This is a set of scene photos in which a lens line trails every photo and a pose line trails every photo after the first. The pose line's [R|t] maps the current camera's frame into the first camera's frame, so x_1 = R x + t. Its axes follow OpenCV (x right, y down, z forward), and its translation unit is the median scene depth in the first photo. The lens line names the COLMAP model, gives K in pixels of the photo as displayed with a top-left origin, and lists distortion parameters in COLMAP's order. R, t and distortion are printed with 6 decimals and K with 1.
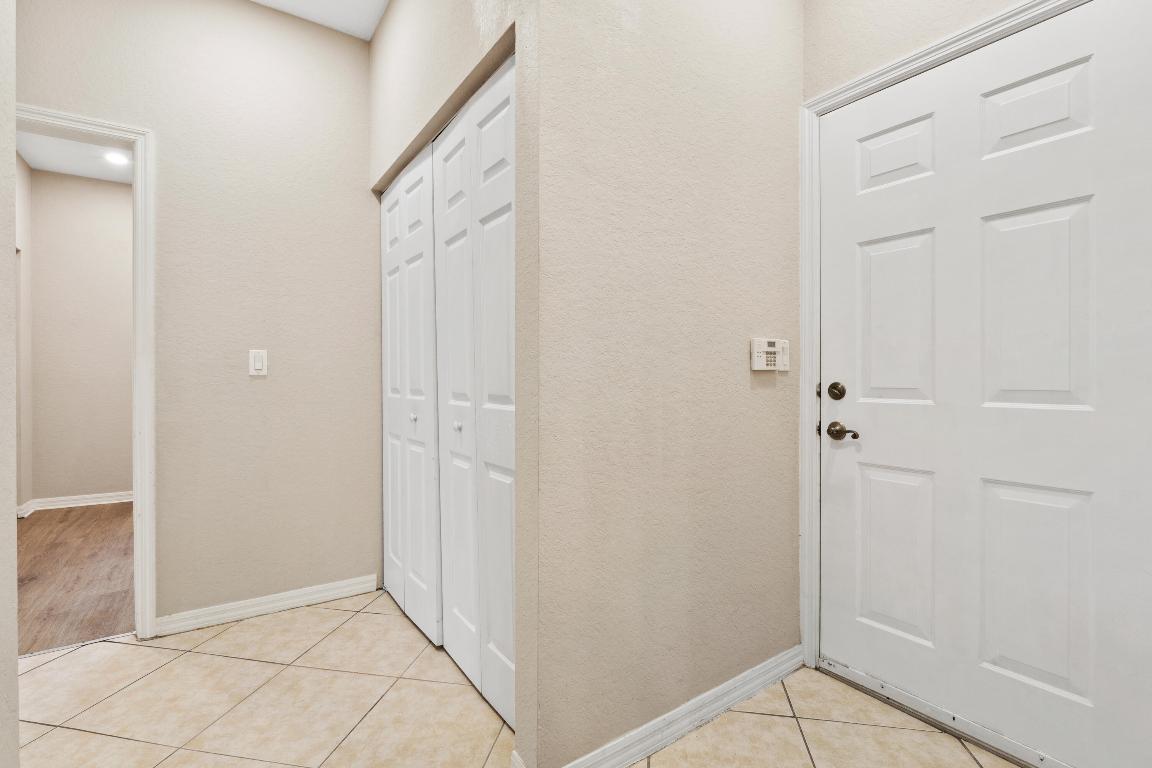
lens RADIAL K [[515.4, 0, 576.0], [0, 515.4, 384.0], [0, 0, 1]] dist [-0.019516, -0.000145]
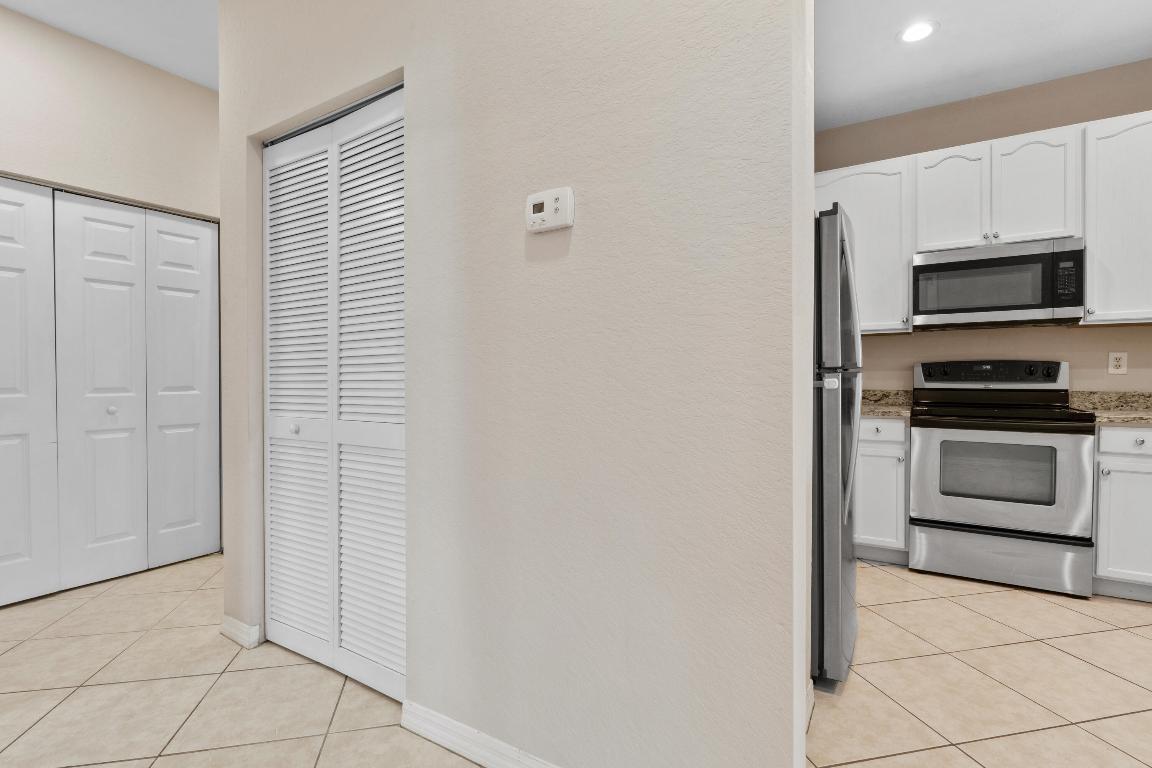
lens RADIAL K [[543.5, 0, 576.0], [0, 543.5, 384.0], [0, 0, 1]] dist [-0.020807, -0.000079]
pose [[-0.380400, -0.005919, 0.924803, -2.353213], [0.013620, 0.999835, 0.012002, 0.005516], [-0.924722, 0.017161, -0.380257, 0.377702]]
